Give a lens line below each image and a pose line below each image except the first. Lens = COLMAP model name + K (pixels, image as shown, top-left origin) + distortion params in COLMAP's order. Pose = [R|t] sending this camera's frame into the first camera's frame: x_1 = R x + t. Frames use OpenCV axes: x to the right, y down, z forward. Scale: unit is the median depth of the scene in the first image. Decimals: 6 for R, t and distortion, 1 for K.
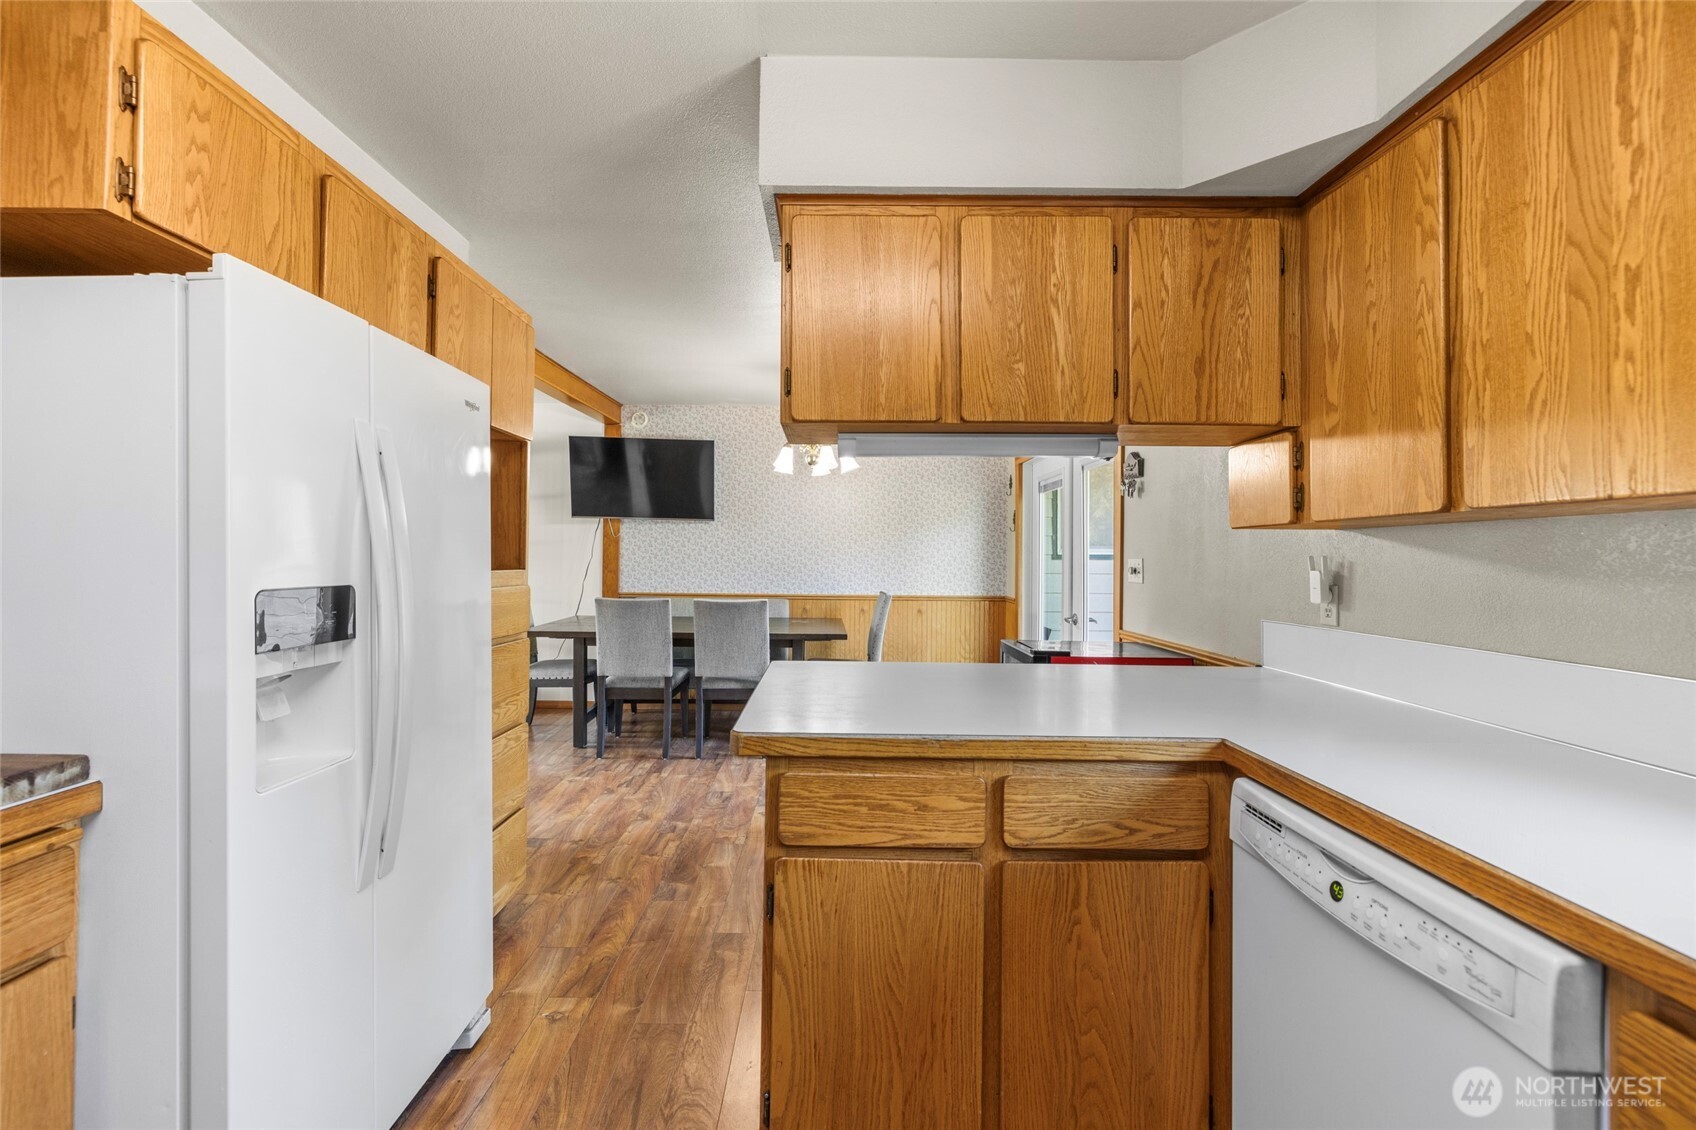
lens RADIAL K [[713.9, 0, 834.9], [0, 713.9, 551.9], [0, 0, 1]] dist [-0.000661, -0.000074]
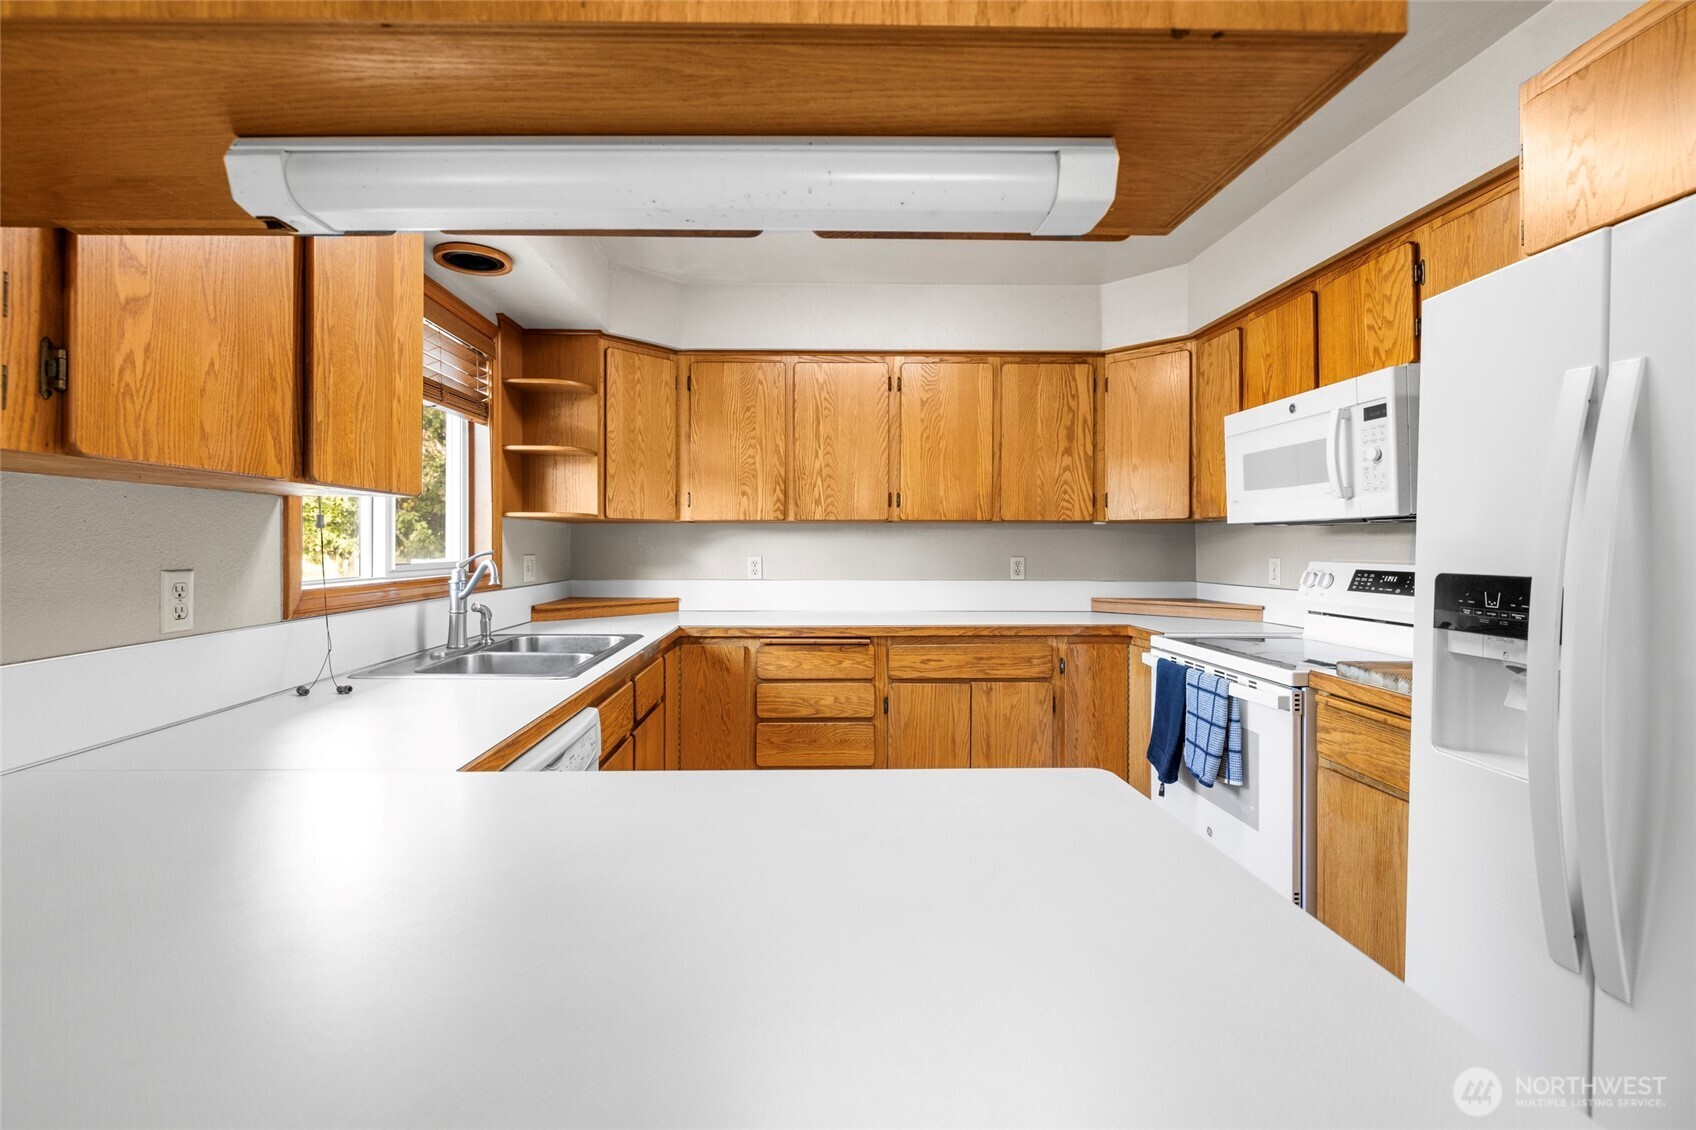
lens RADIAL K [[721.4, 0, 809.8], [0, 721.4, 545.0], [0, 0, 1]] dist [-0.000736, -0.000202]
pose [[-0.999908, -0.011838, -0.006697, 0.219877], [-0.011796, 0.999911, -0.006302, 0.028006], [0.006771, -0.006223, -0.999958, 2.205177]]
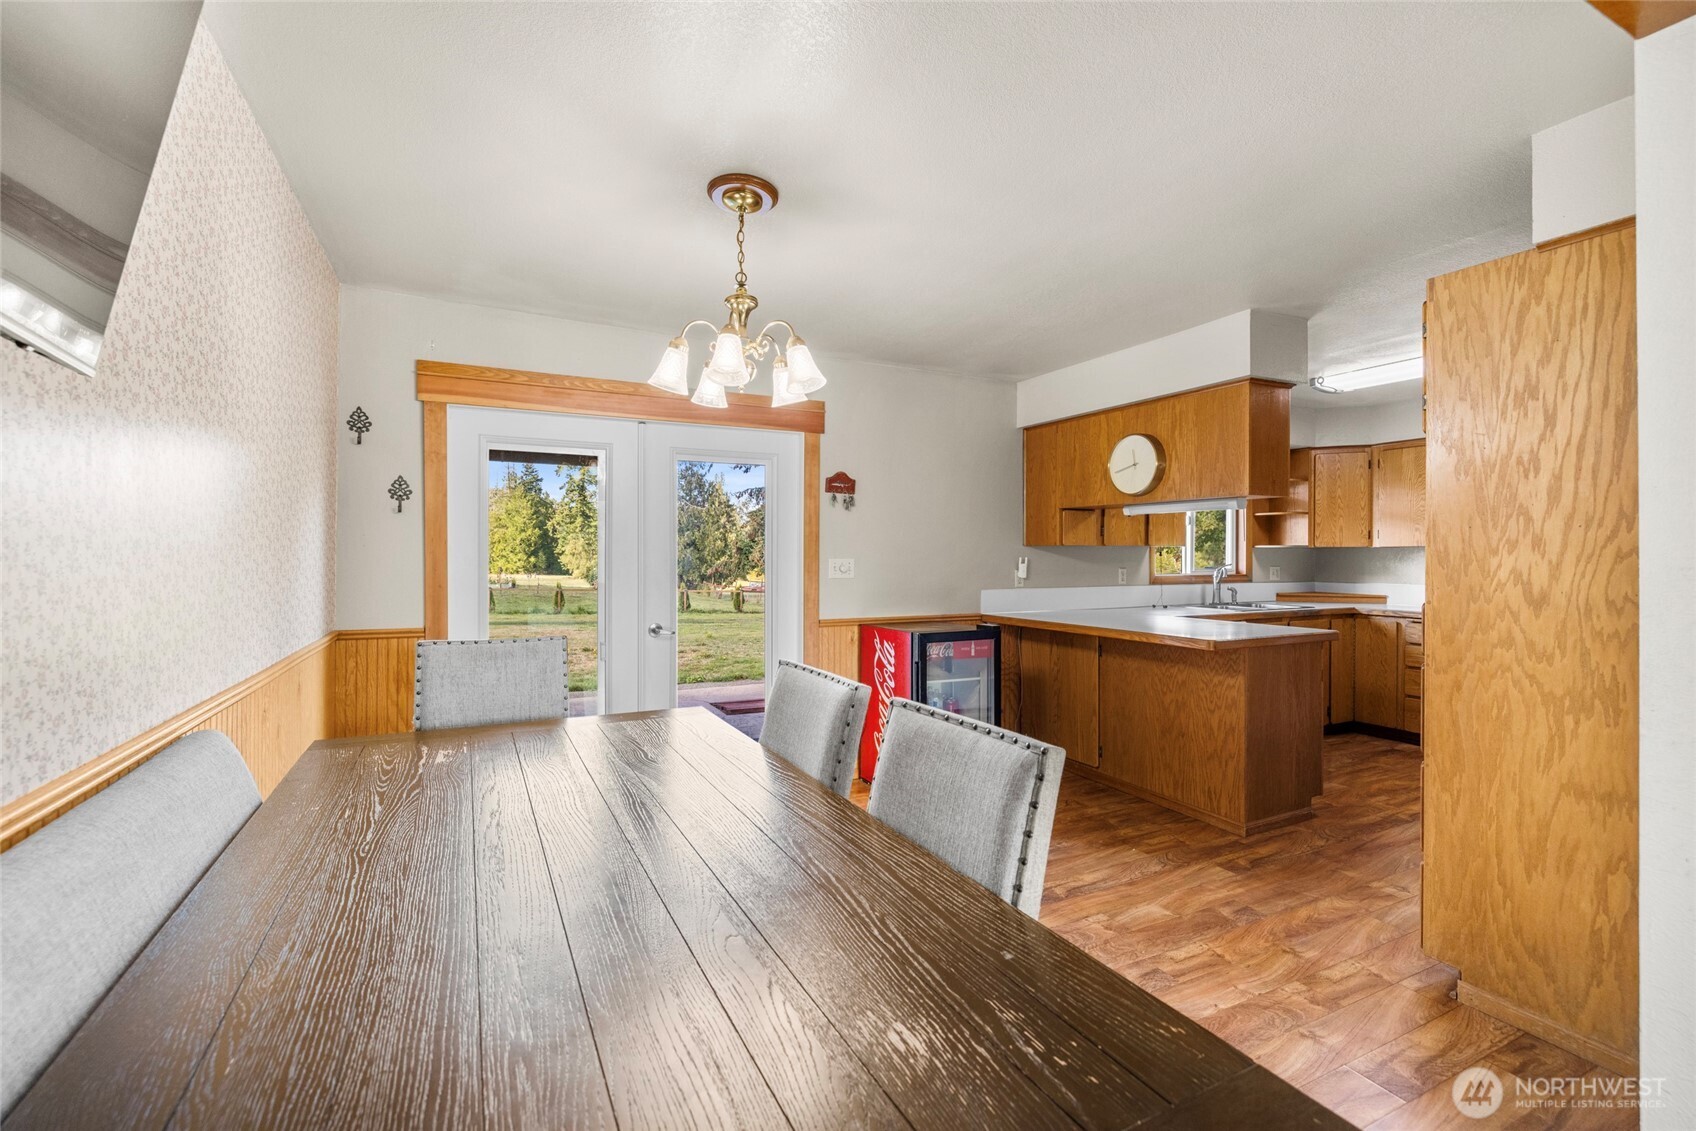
lens RADIAL K [[720.0, 0, 828.6], [0, 720.0, 560.1], [0, 0, 1]] dist [-0.000443, 0.000057]
pose [[-0.428834, -0.017947, 0.903205, -2.087579], [-0.013225, 0.999820, 0.013588, -0.013147], [-0.903287, -0.006118, -0.428994, 4.670057]]
